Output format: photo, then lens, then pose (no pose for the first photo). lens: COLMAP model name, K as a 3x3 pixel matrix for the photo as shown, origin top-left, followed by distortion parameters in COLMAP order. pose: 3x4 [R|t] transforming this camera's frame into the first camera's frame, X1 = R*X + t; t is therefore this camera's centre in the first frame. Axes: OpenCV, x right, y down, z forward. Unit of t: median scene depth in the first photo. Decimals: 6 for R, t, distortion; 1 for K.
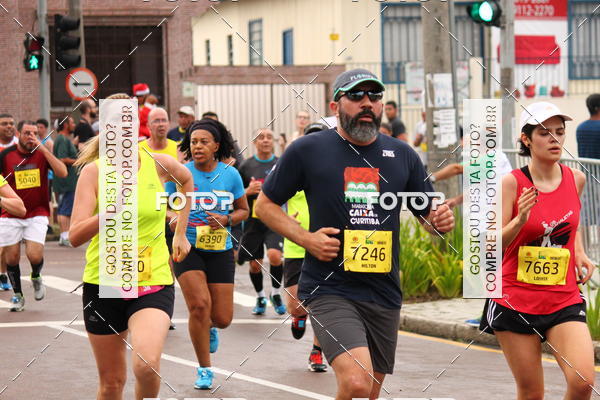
lens RADIAL K [[4324.7, 0, 304.6], [0, 4324.7, 182.7], [0, 0, 1]] dist [1.698544, 0.000000]
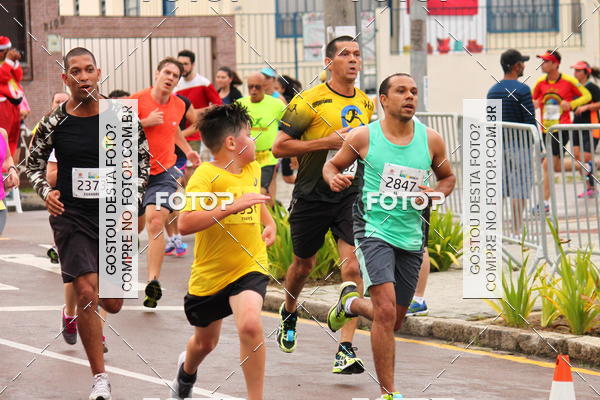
lens RADIAL K [[4324.7, 0, 281.3], [0, 4324.7, 194.0], [0, 0, 1]] dist [1.698544, 0.000000]
pose [[0.998490, -0.001652, 0.054907, -0.029456], [0.000984, 0.999925, 0.012180, -0.001782], [-0.054923, -0.012107, 0.998417, 0.121147]]
